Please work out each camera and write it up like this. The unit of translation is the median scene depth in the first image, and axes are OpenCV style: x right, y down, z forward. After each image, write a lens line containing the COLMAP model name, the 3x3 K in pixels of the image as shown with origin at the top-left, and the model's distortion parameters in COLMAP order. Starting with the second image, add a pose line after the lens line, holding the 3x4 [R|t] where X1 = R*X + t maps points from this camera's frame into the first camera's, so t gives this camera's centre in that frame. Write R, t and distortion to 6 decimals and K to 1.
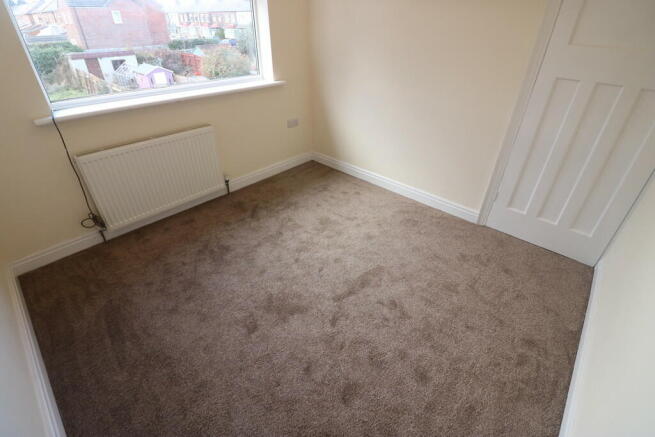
lens RADIAL K [[305.1, 0, 325.9], [0, 305.1, 211.5], [0, 0, 1]] dist [-0.001821, -0.010711]
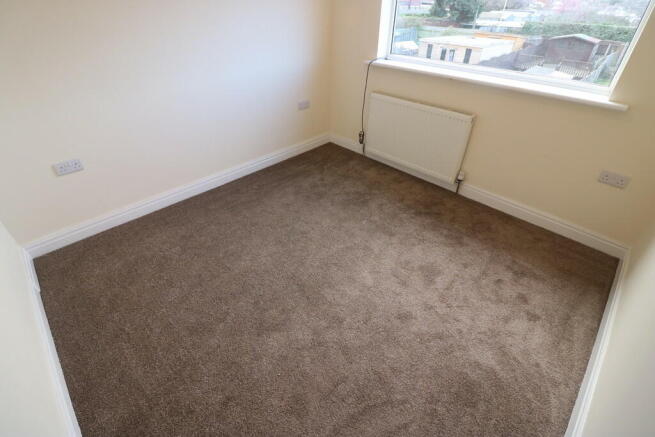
lens RADIAL K [[305.1, 0, 325.9], [0, 305.1, 211.5], [0, 0, 1]] dist [-0.001821, -0.010711]
pose [[-0.049670, 0.570173, -0.820022, 0.540790], [-0.534950, 0.678148, 0.503928, -0.309811], [0.843422, 0.463701, 0.271331, 0.512332]]
